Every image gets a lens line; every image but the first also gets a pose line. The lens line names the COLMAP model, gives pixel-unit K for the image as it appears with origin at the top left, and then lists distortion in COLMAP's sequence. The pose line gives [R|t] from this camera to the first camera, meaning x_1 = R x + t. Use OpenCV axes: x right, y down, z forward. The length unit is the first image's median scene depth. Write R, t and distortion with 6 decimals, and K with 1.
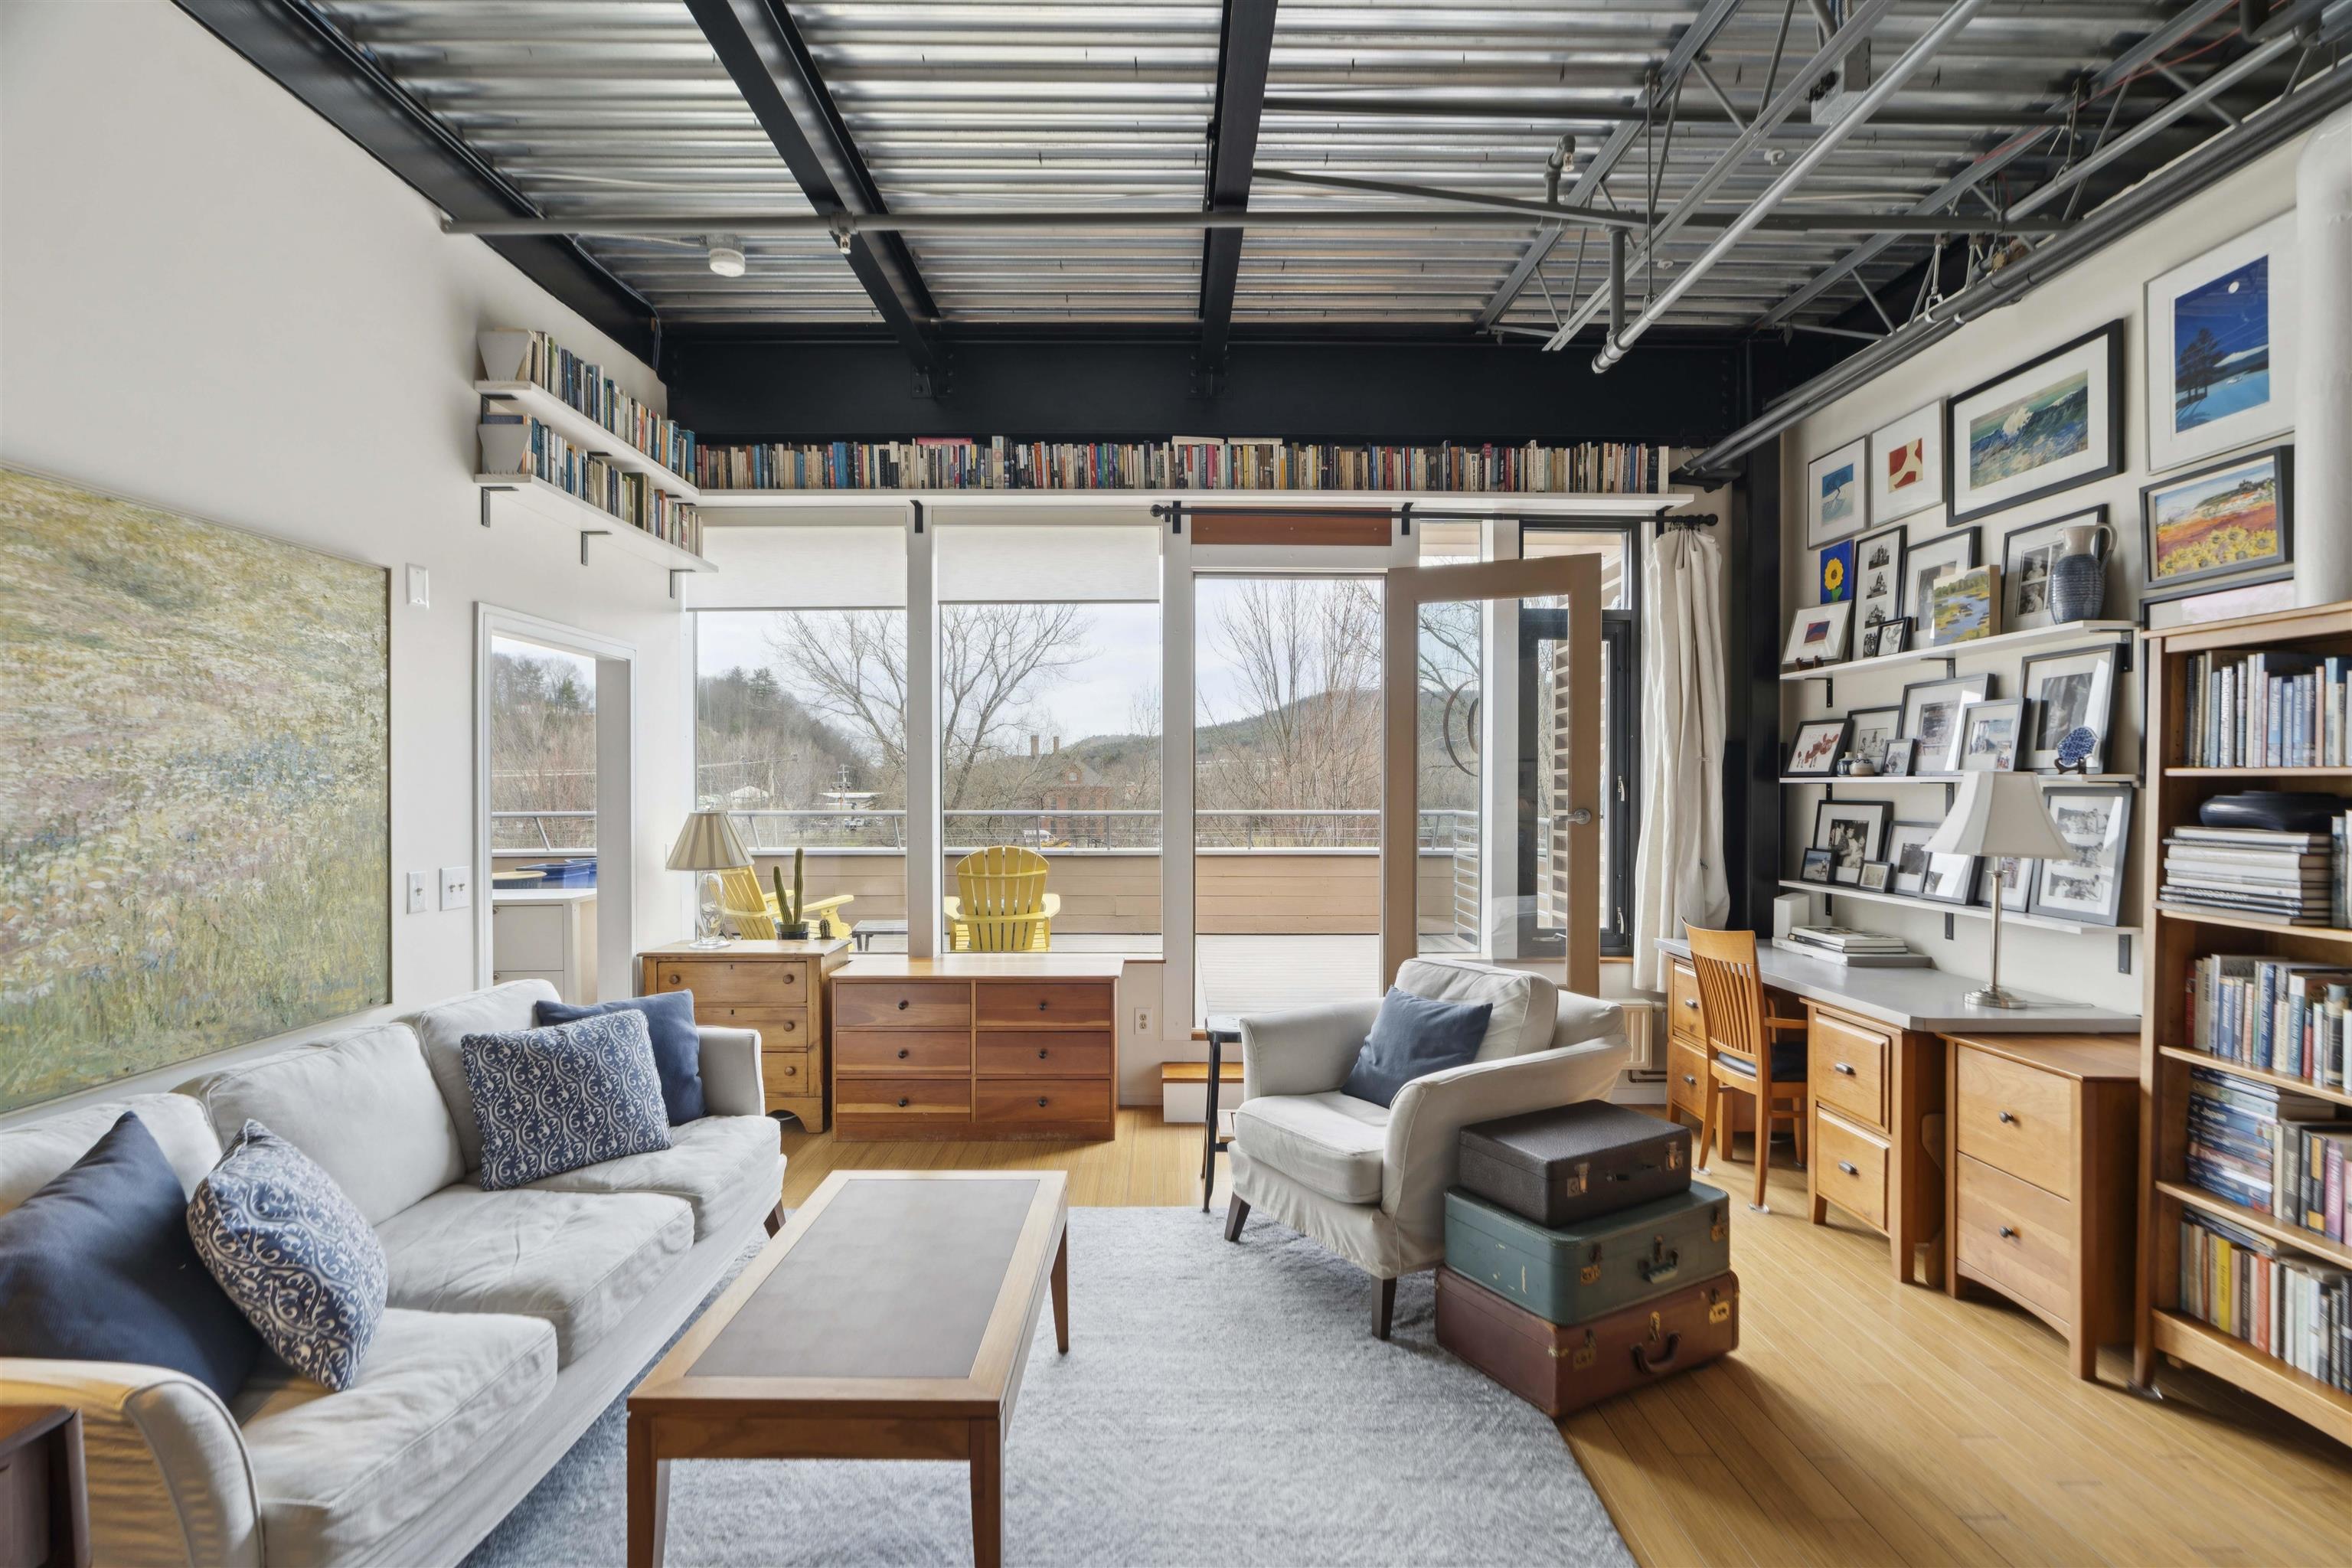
lens RADIAL K [[1061.6, 0, 1173.3], [0, 1061.6, 787.6], [0, 0, 1]] dist [-0.016186, 0.009066]
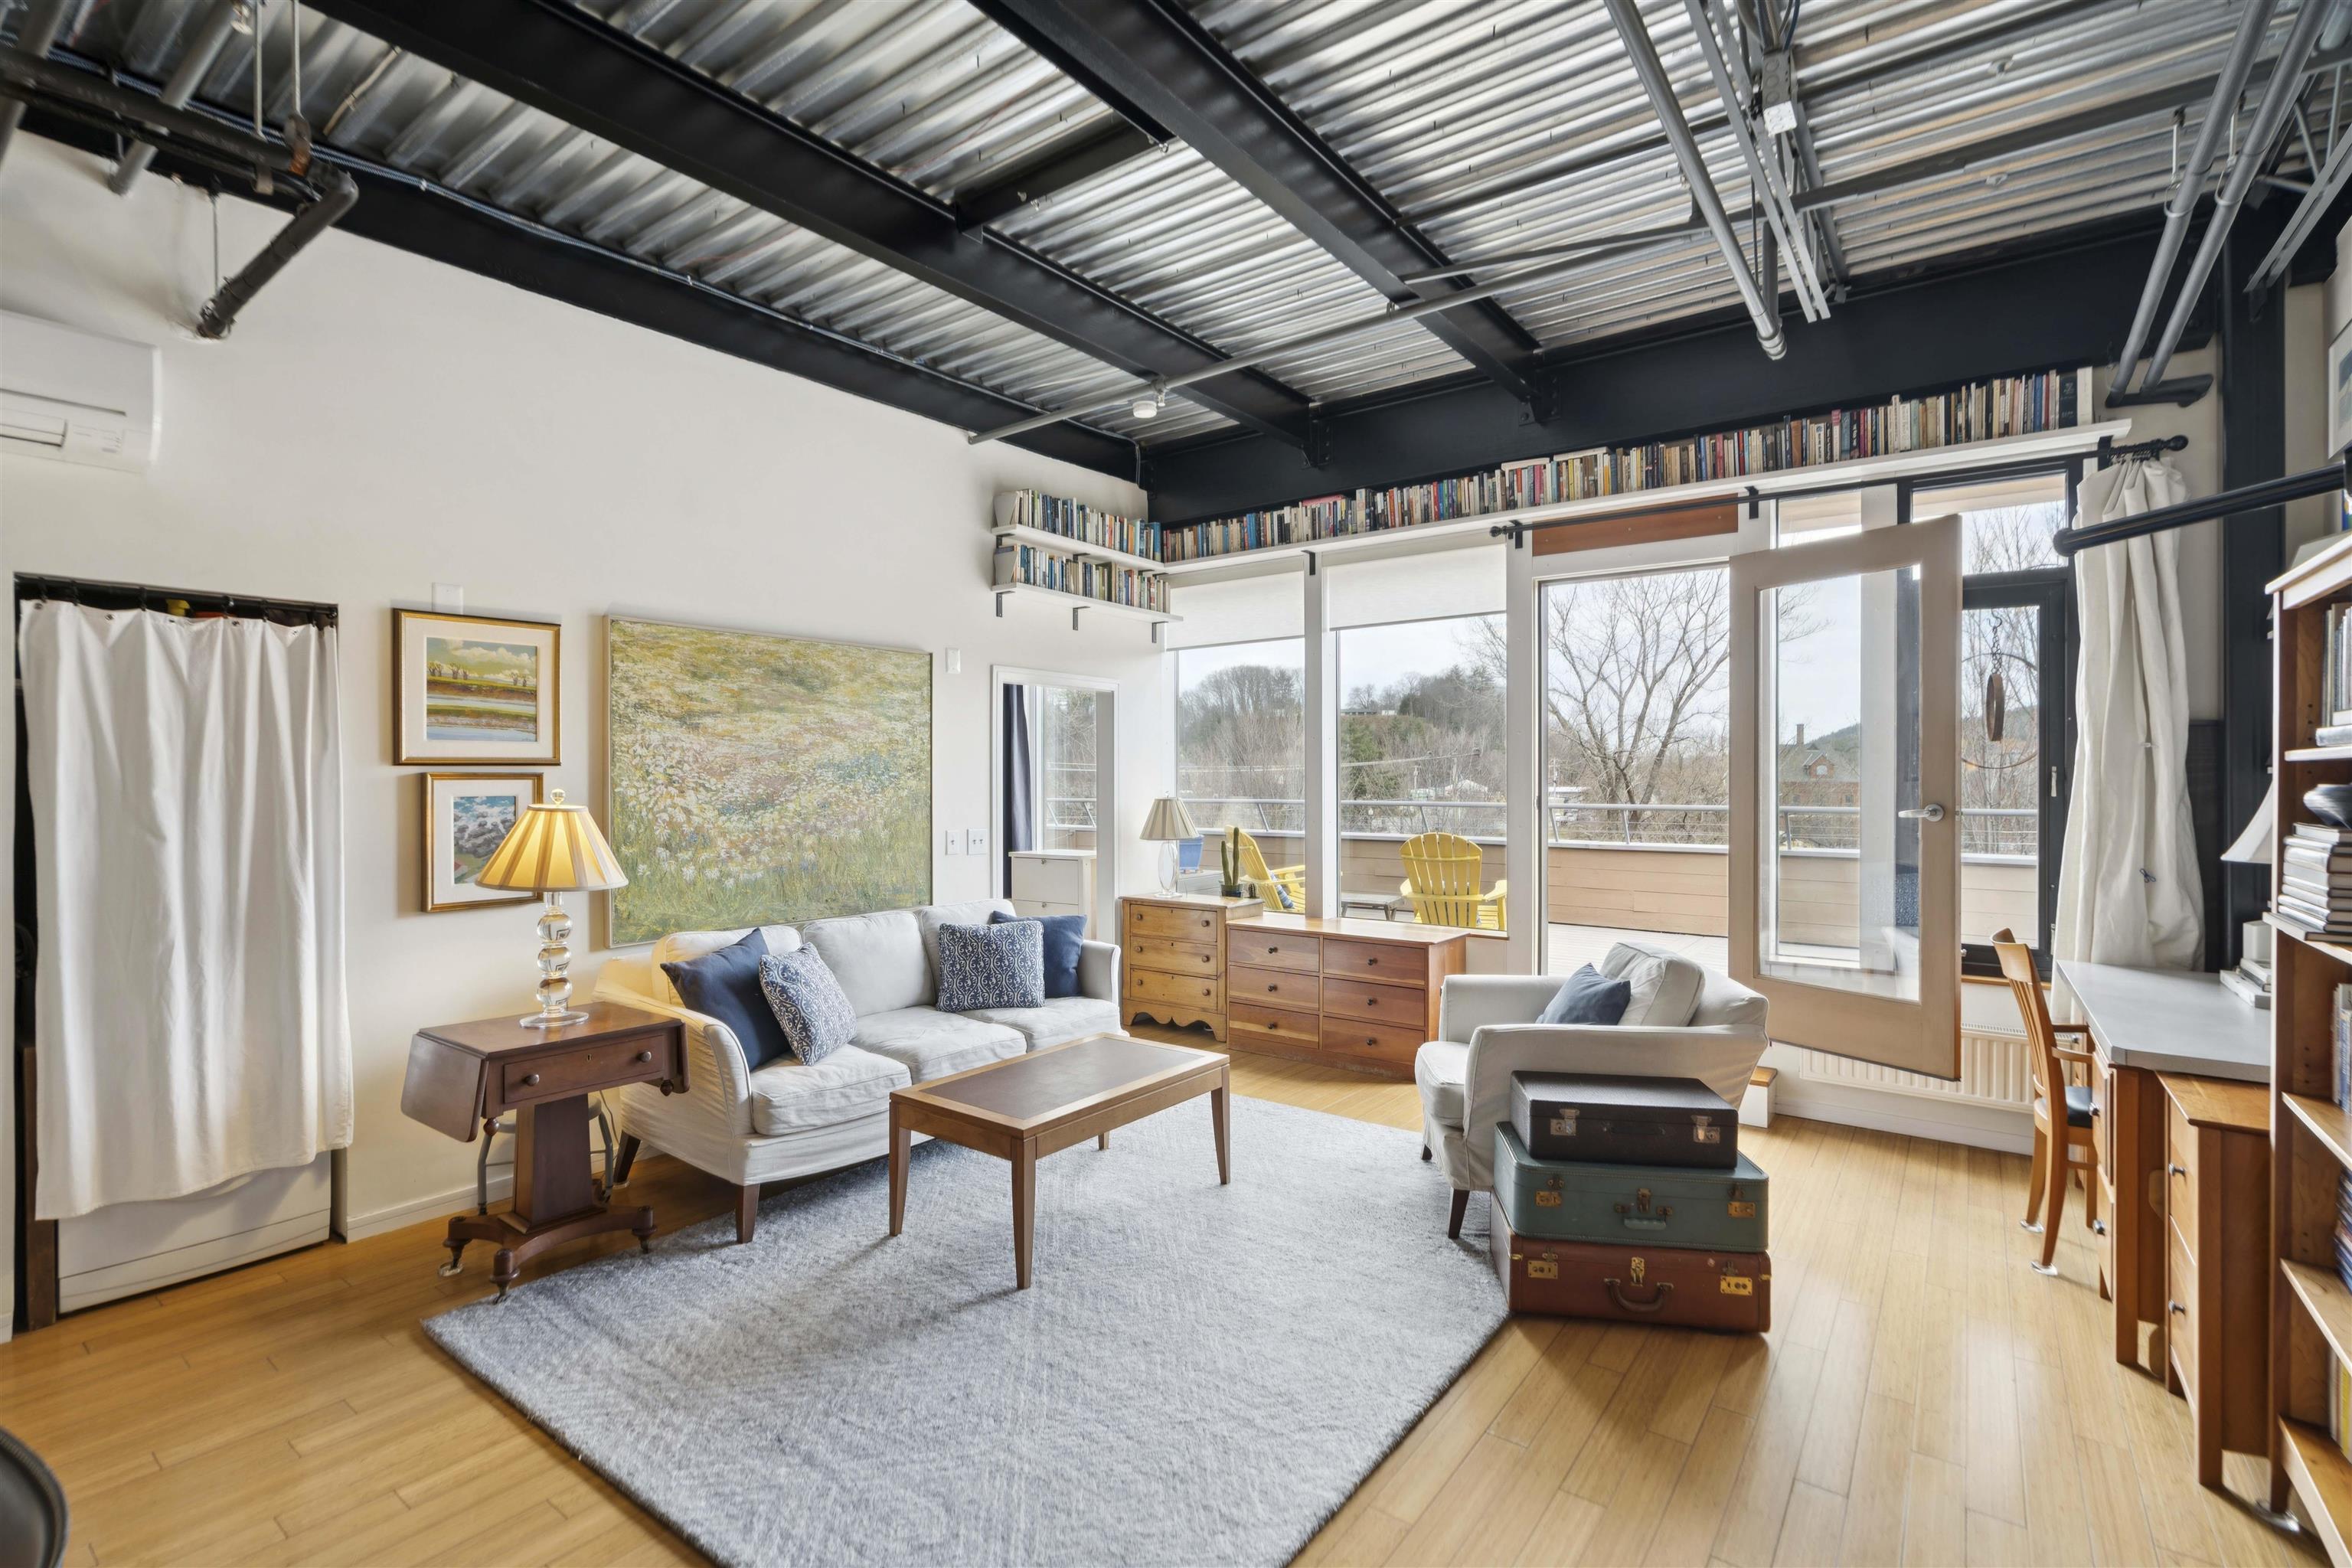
lens RADIAL K [[1069.8, 0, 1175.9], [0, 1069.8, 776.7], [0, 0, 1]] dist [-0.011128, 0.007017]
pose [[0.795558, -0.002561, -0.605872, 0.473821], [-0.000446, 0.999988, -0.004813, 0.001685], [0.605877, 0.004099, 0.795547, -0.110387]]
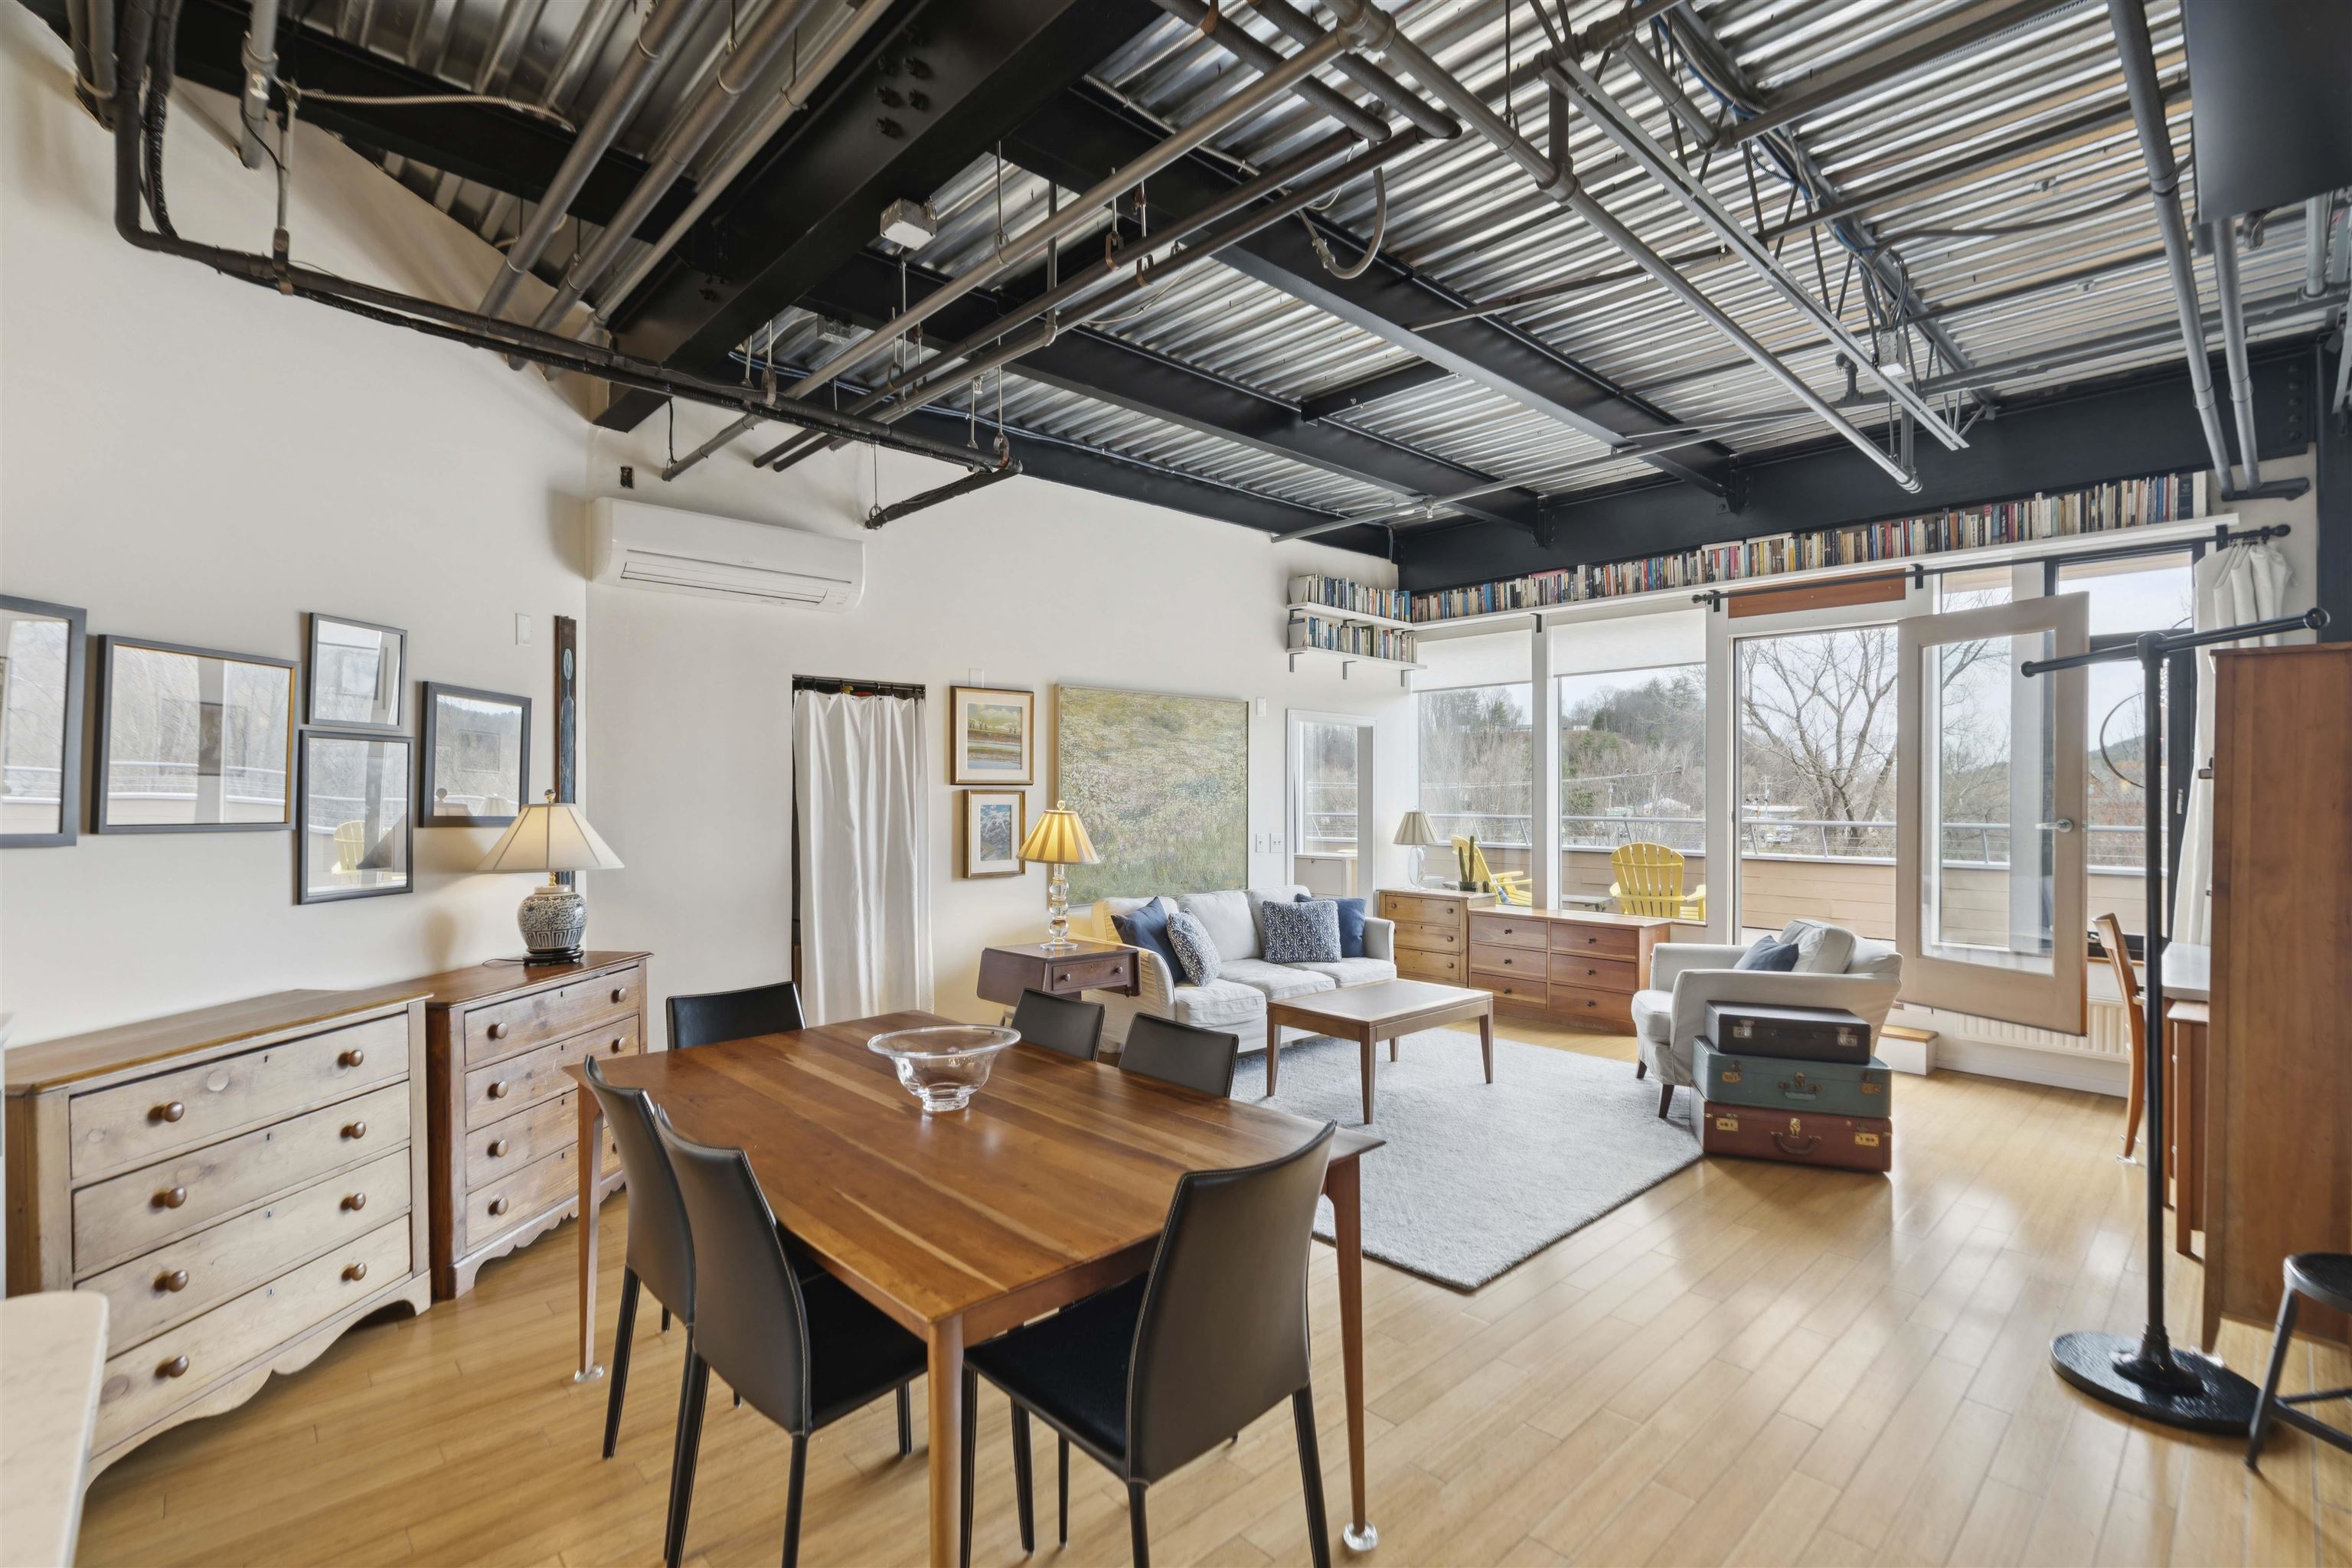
lens RADIAL K [[1056.0, 0, 1172.6], [0, 1056.0, 790.6], [0, 0, 1]] dist [-0.004902, 0.004595]
pose [[0.679852, -0.001315, -0.733348, 0.634083], [-0.005367, 0.999963, -0.006769, 0.002911], [0.733330, 0.008537, 0.679820, -0.522753]]
